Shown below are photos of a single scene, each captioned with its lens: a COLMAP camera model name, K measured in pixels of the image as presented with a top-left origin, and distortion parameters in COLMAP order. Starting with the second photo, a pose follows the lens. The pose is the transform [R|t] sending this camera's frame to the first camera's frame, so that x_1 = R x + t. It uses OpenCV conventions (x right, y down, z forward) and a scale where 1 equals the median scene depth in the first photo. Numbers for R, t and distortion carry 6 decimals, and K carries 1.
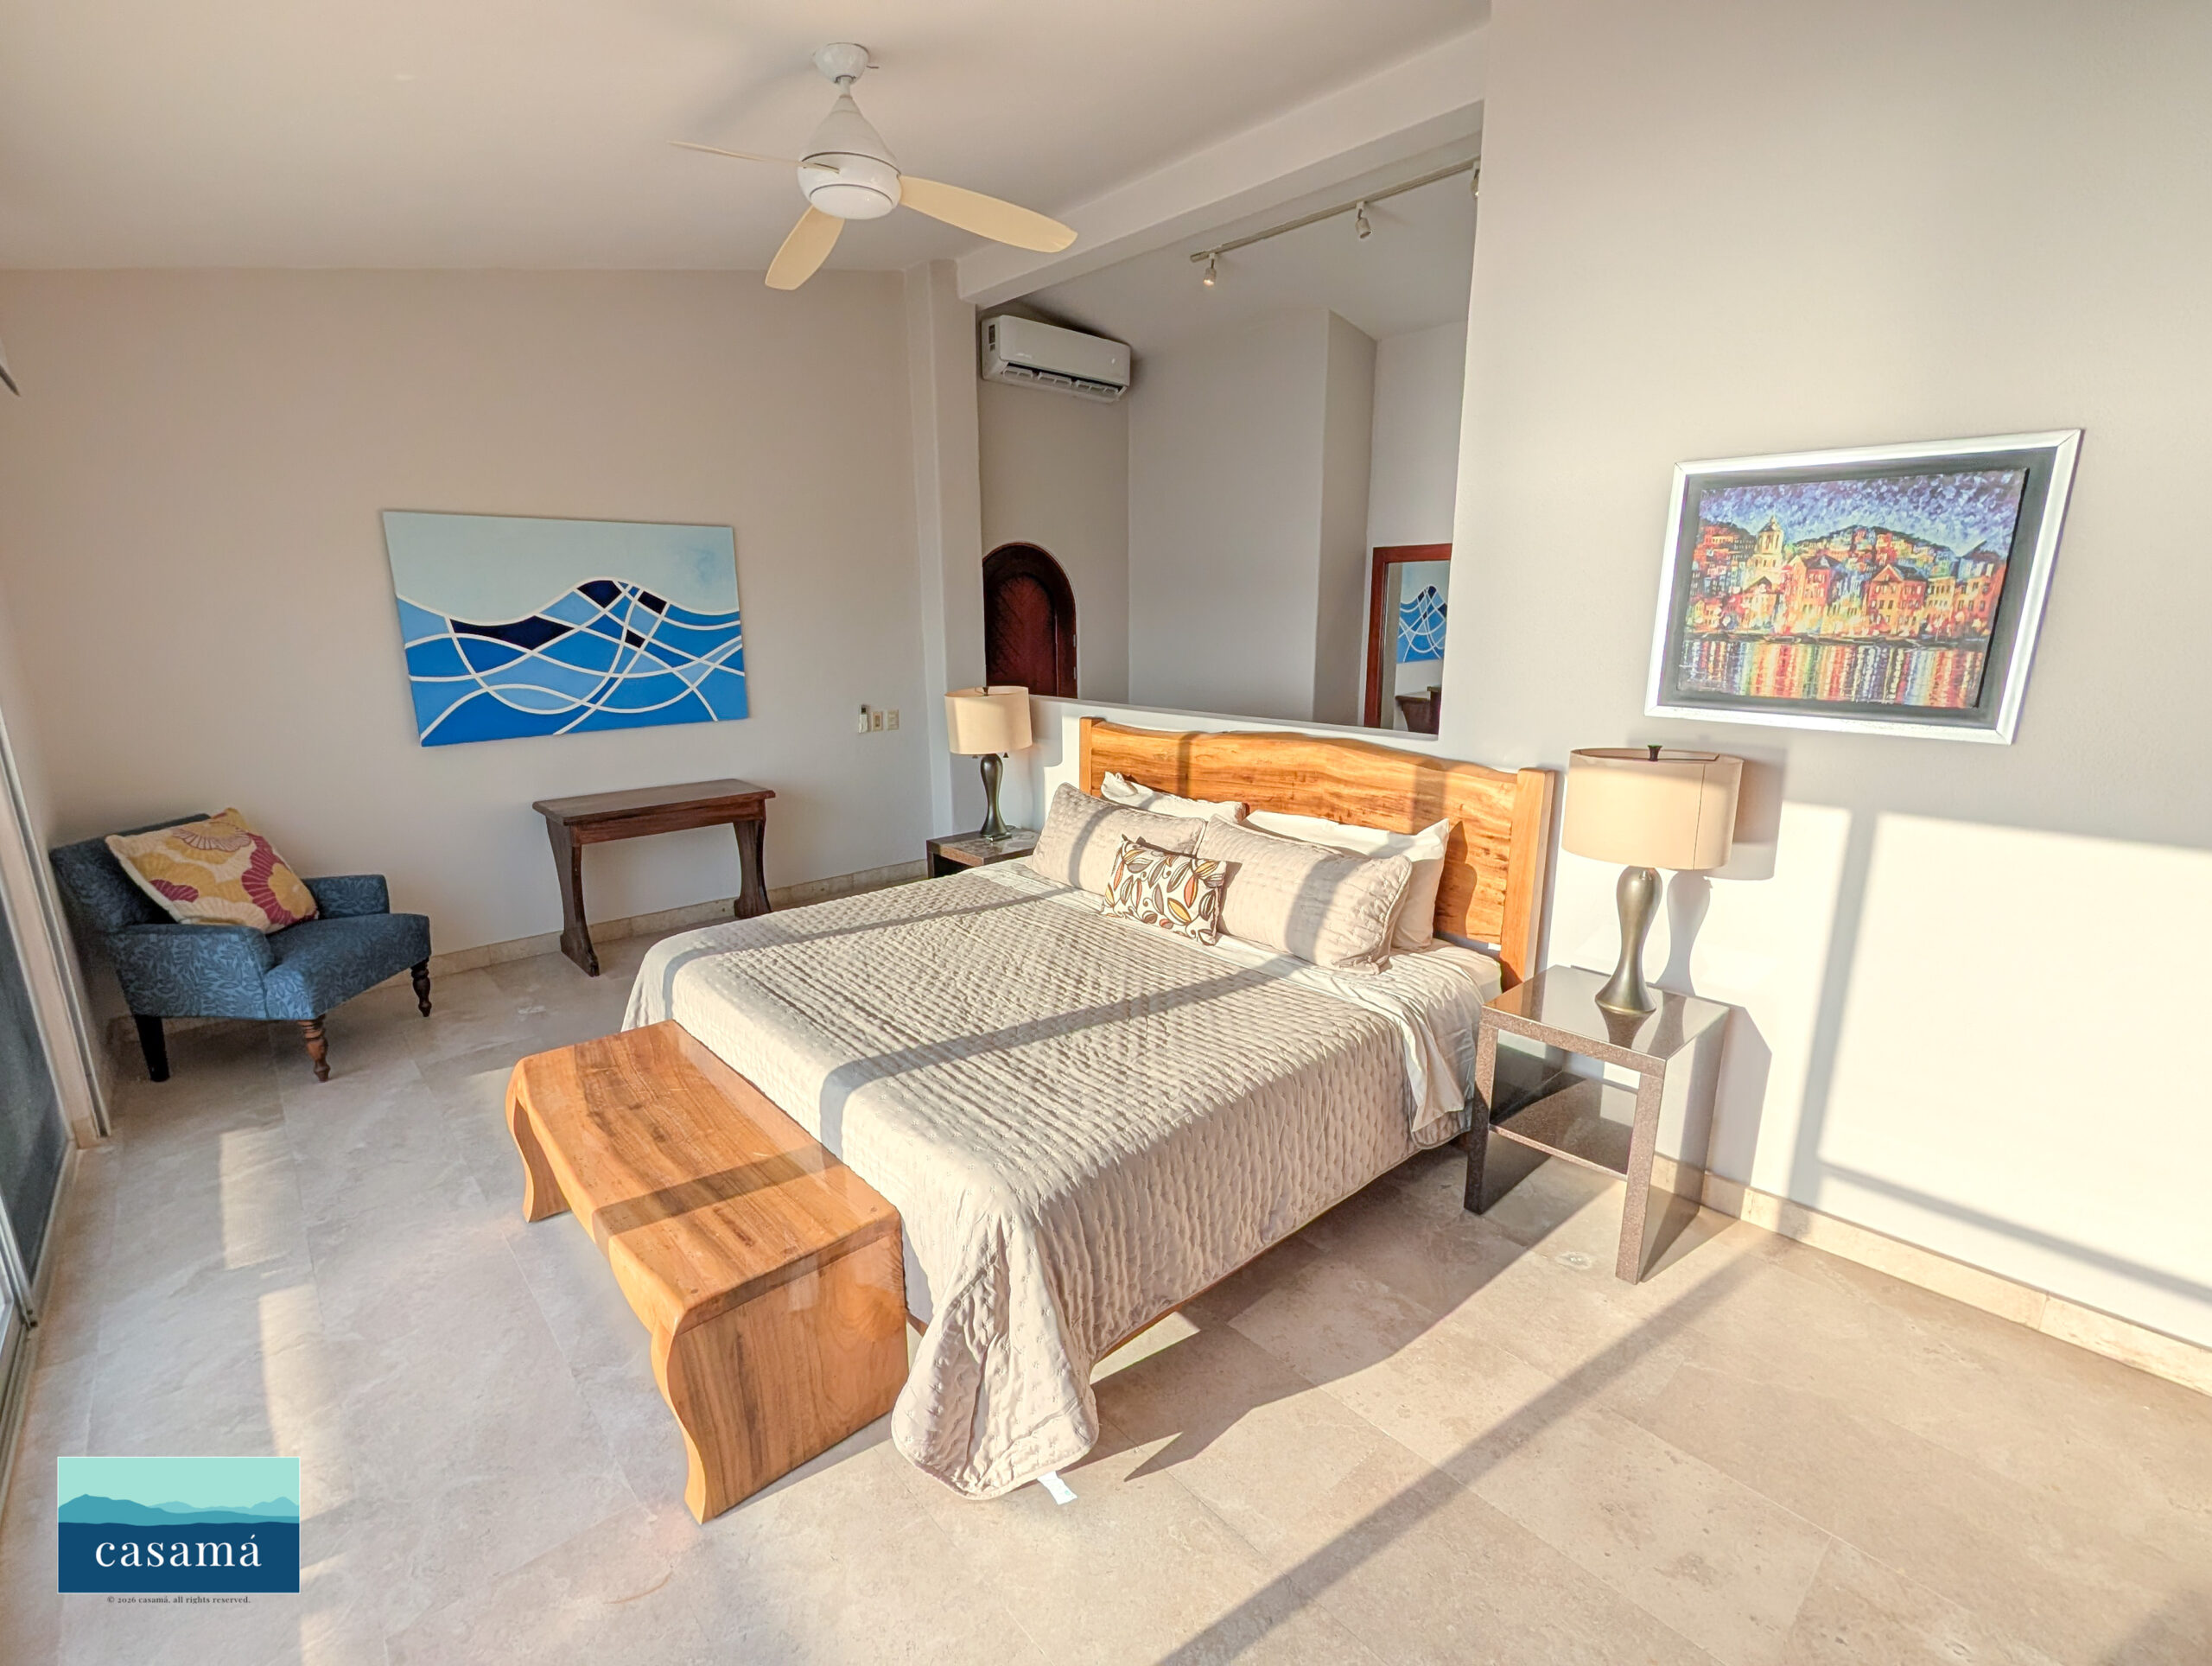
lens RADIAL K [[1003.1, 0, 1106.0], [0, 1003.1, 833.0], [0, 0, 1]] dist [-0.000549, -0.000271]
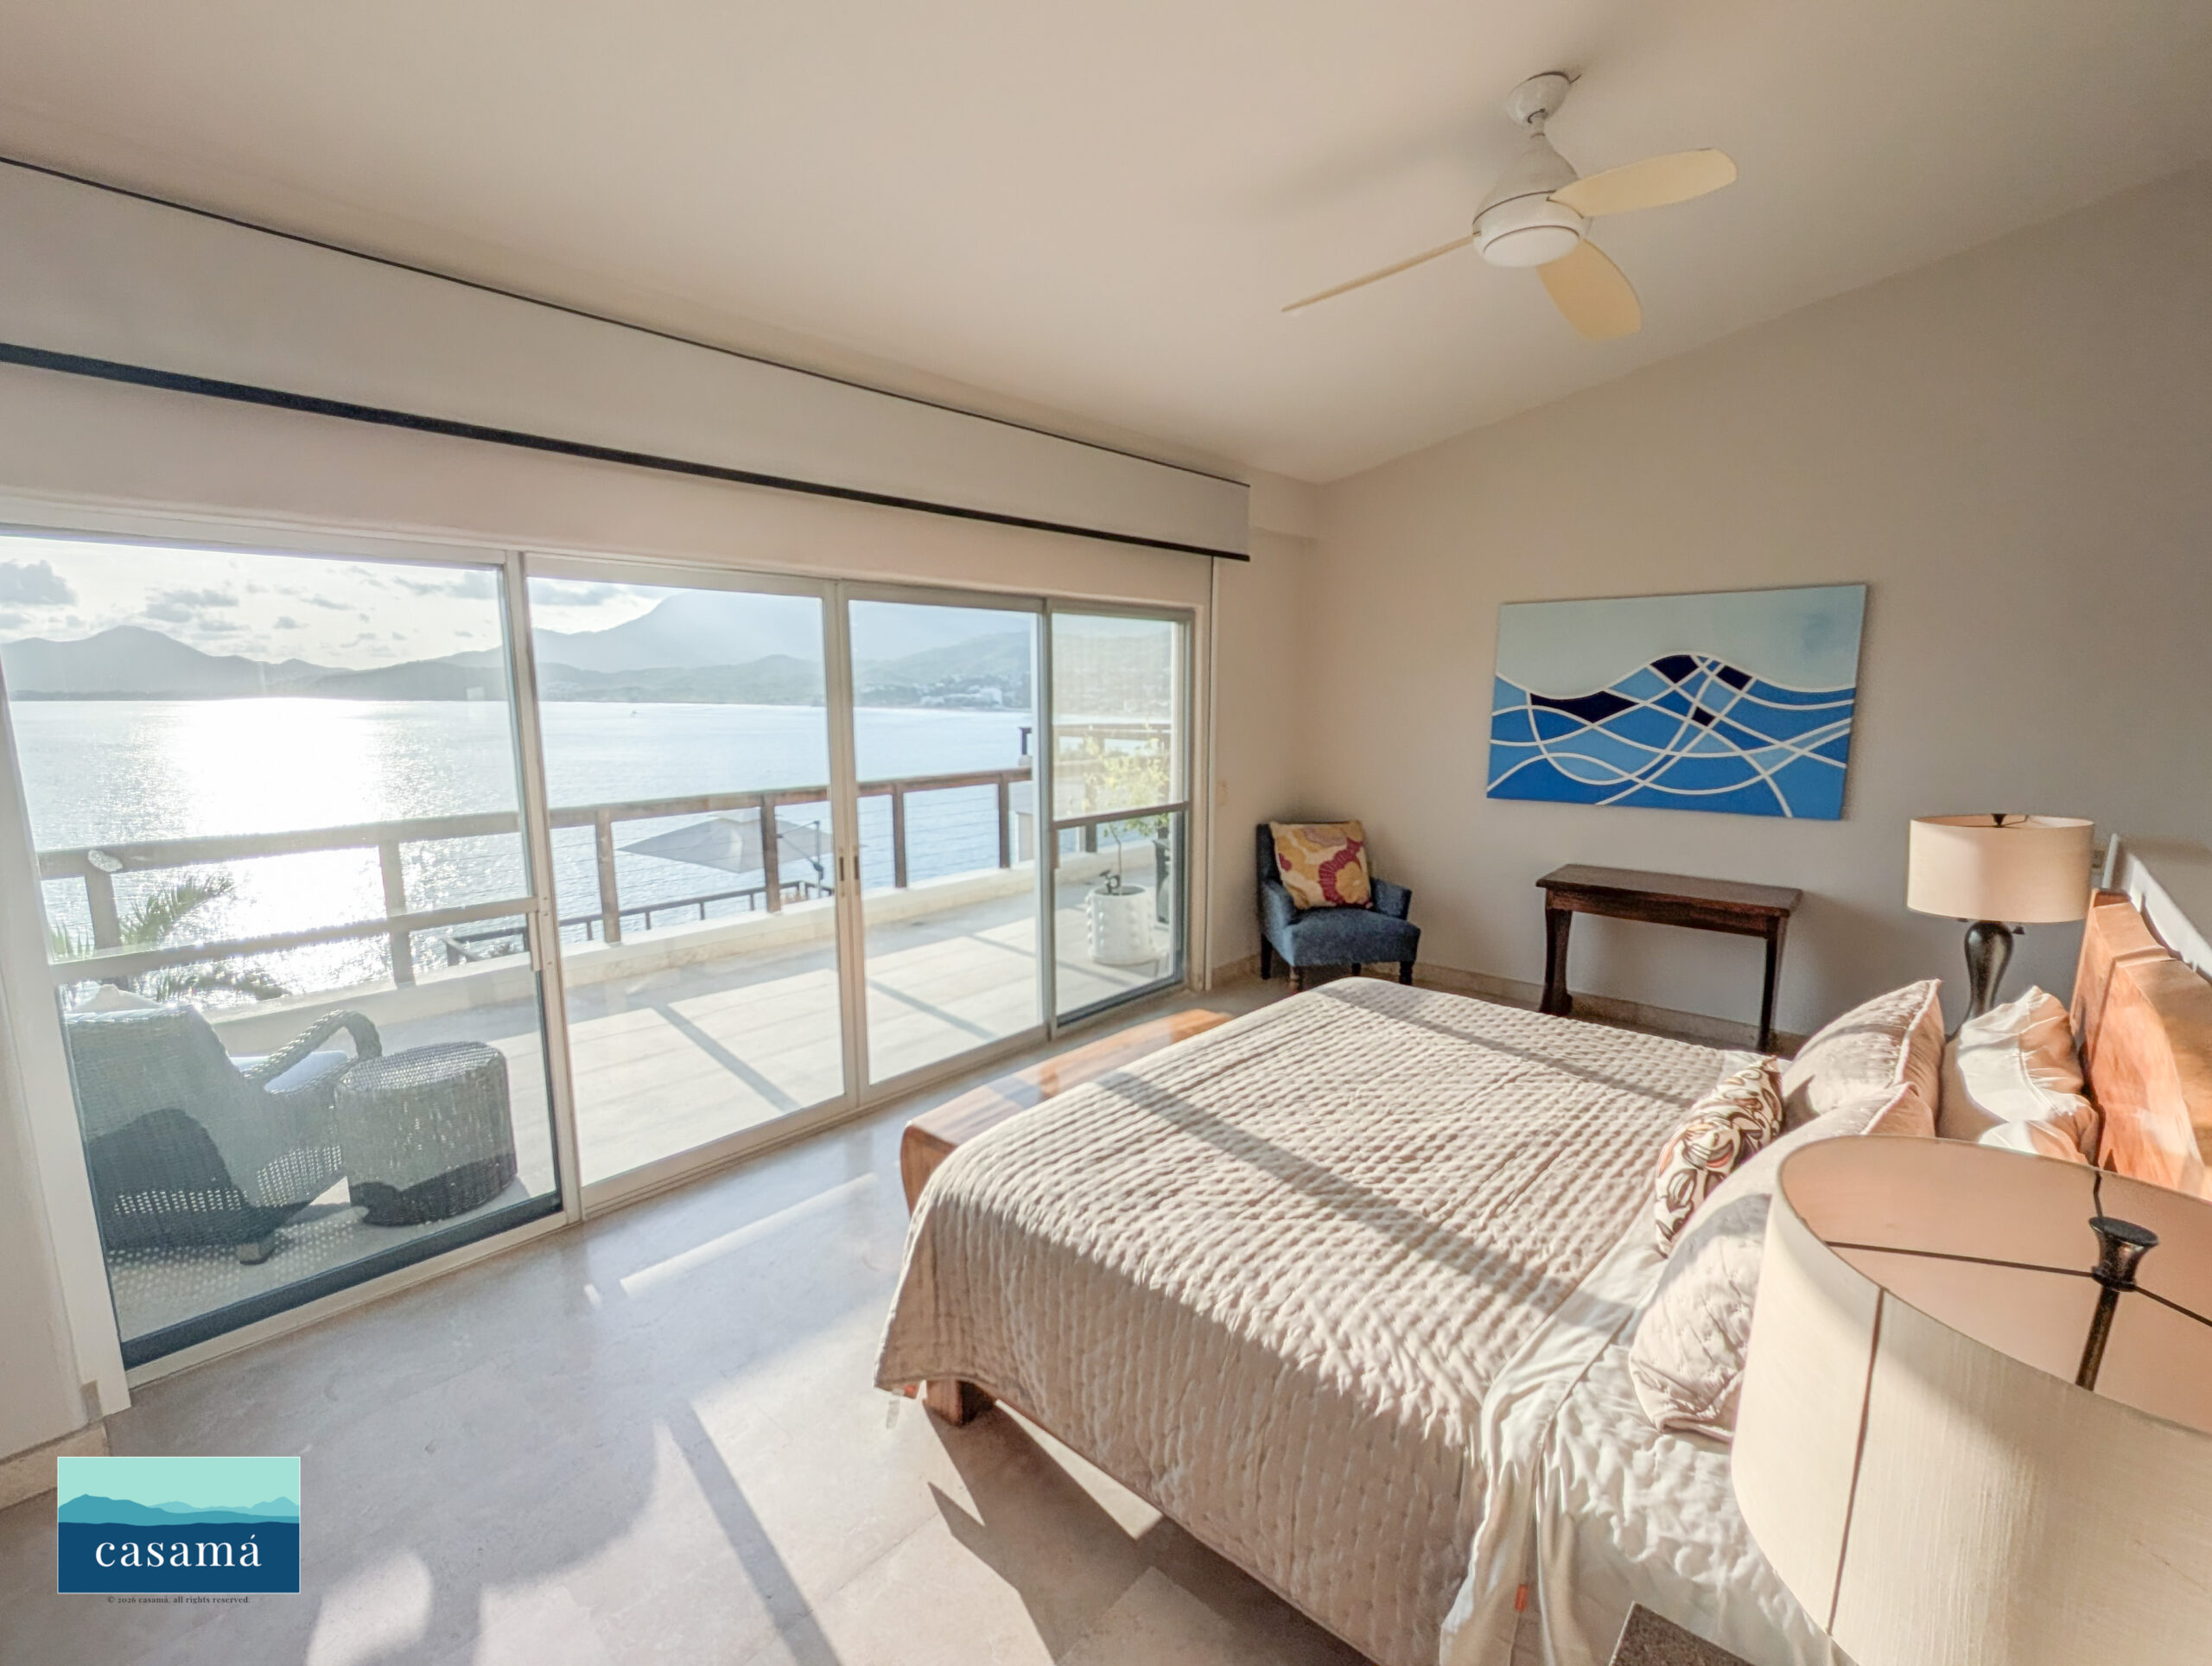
lens RADIAL K [[1003.1, 0, 1106.0], [0, 1003.1, 833.0], [0, 0, 1]] dist [-0.000549, -0.000271]
pose [[0.107732, 0.150410, -0.982736, 0.426329], [-0.216329, 0.968351, 0.124493, -0.090974], [0.970359, 0.199182, 0.136860, 0.382415]]
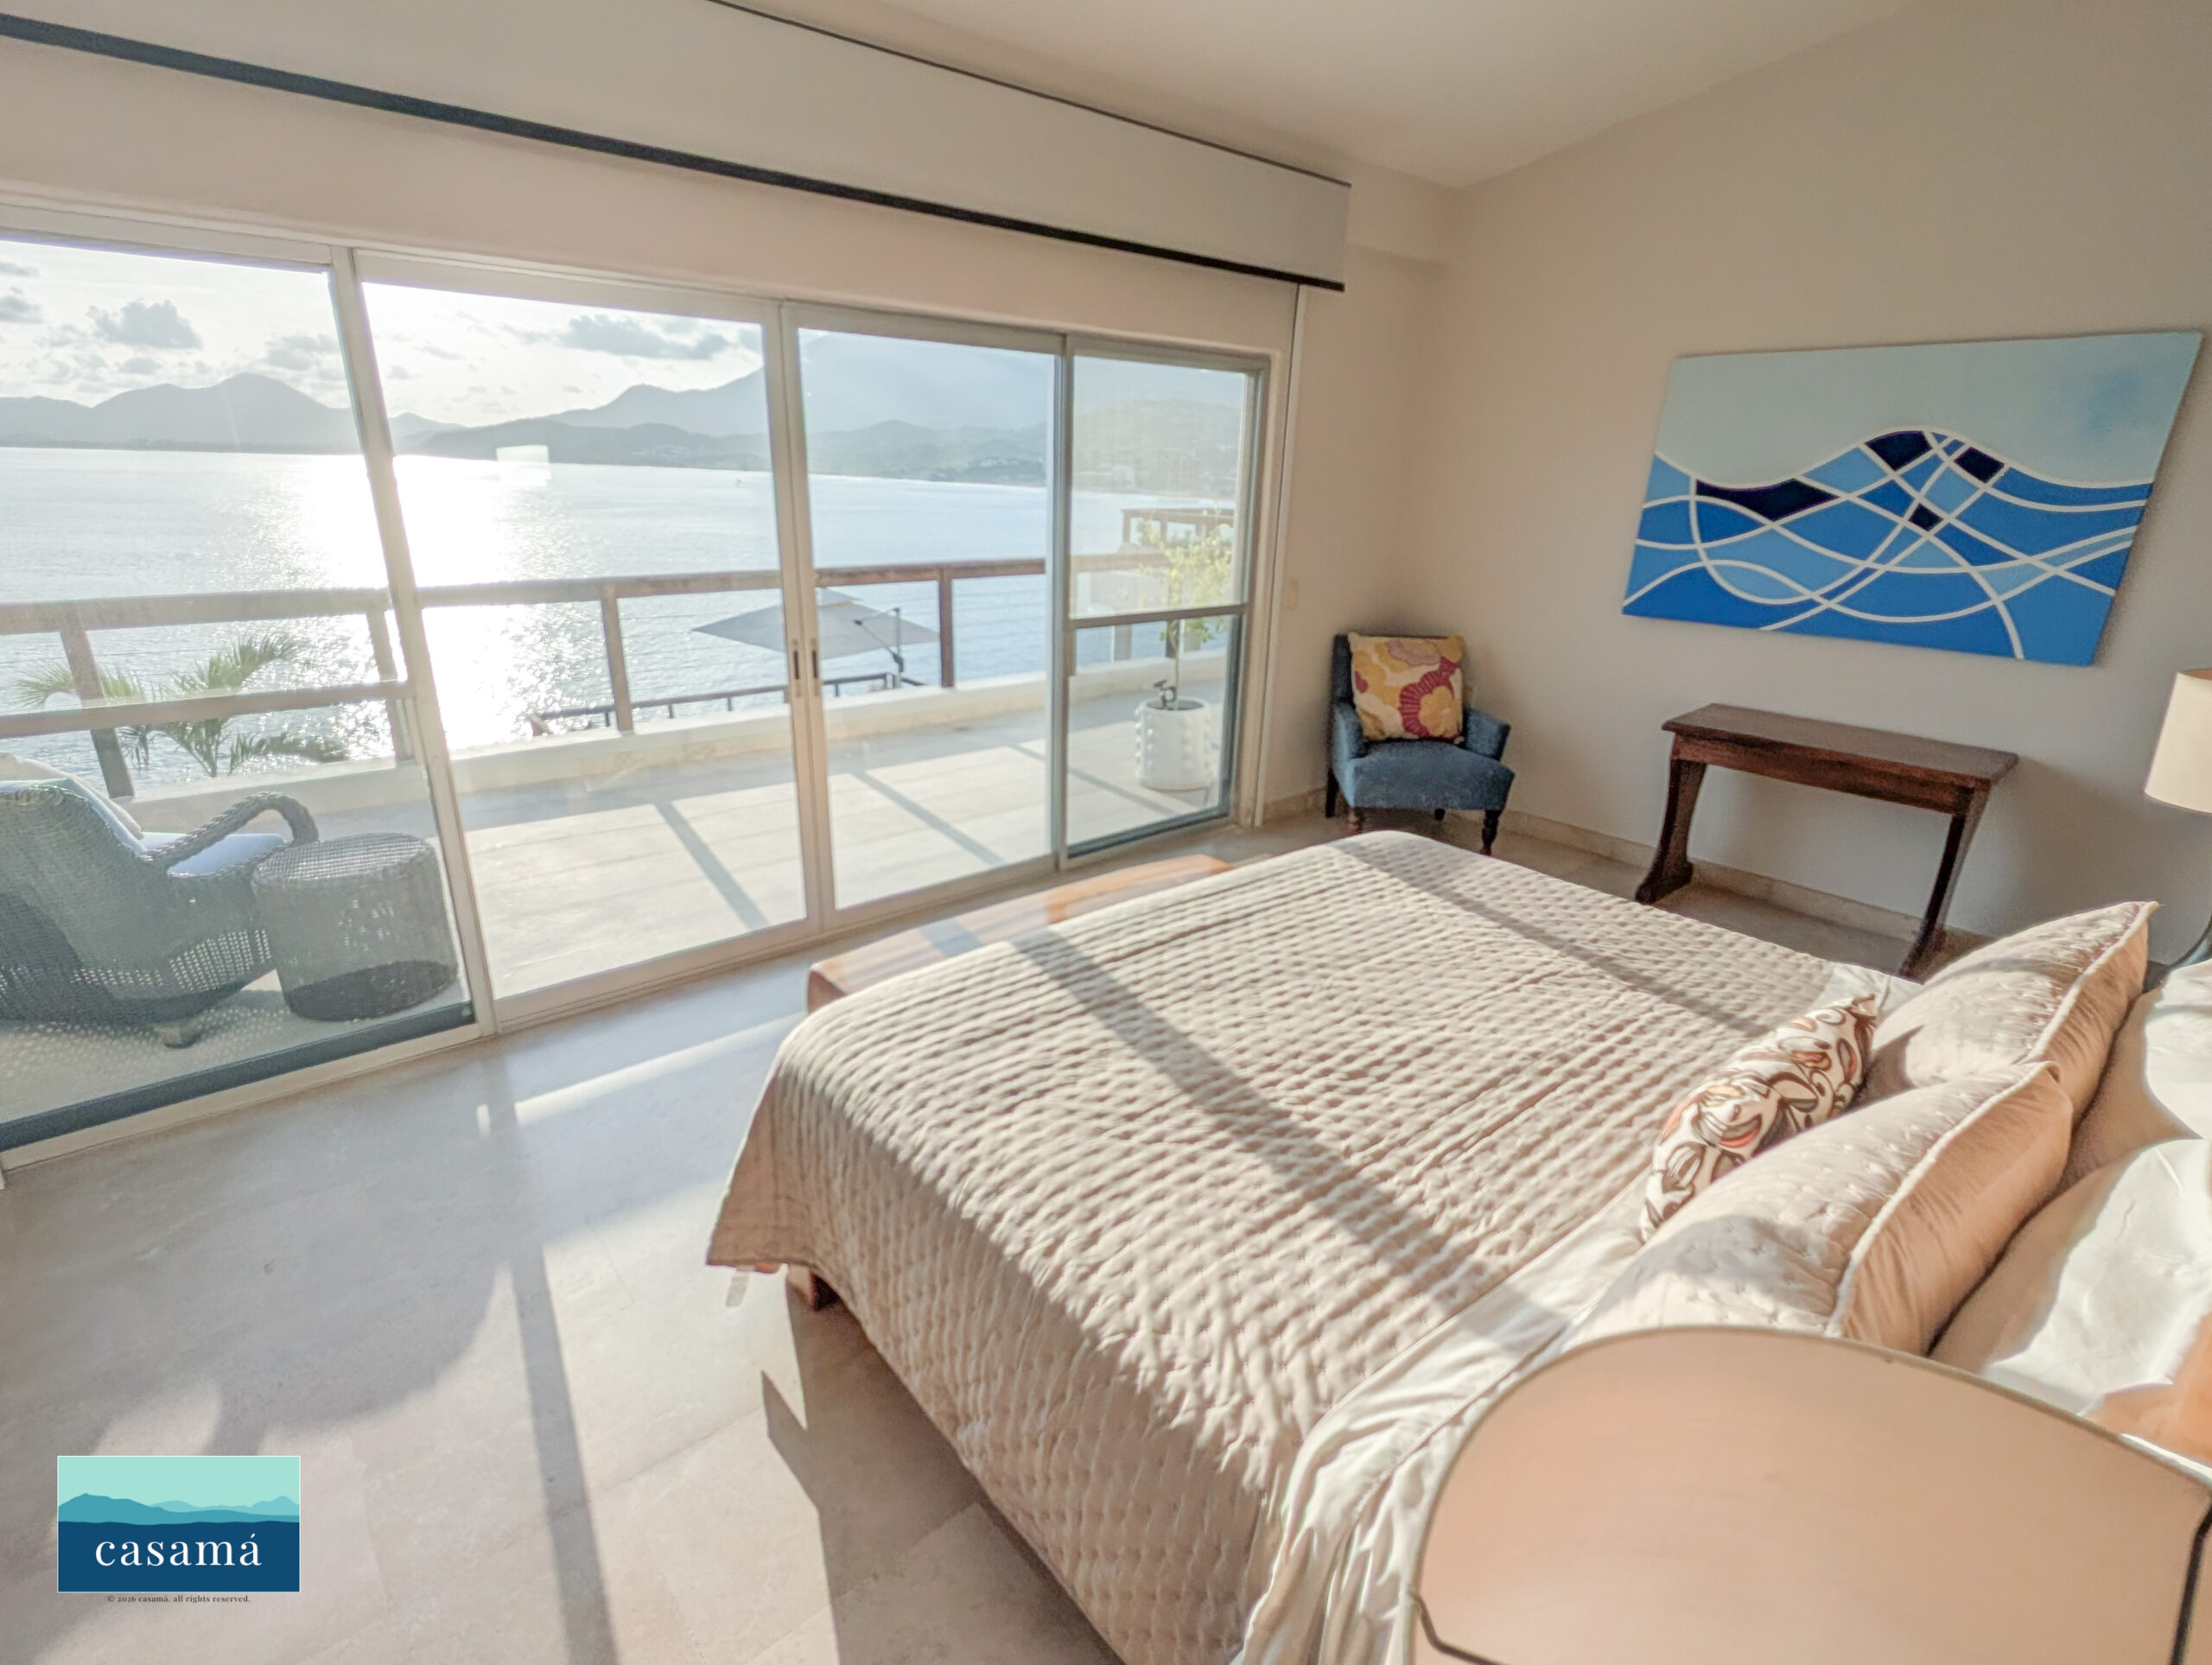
lens RADIAL K [[1070.4, 0, 1108.4], [0, 1070.4, 841.5], [0, 0, 1]] dist [0.000824, -0.001482]
pose [[-0.022282, 0.338404, -0.940737, 0.344502], [-0.244054, 0.910662, 0.333366, -0.104148], [0.969505, 0.237019, 0.062297, 0.484858]]
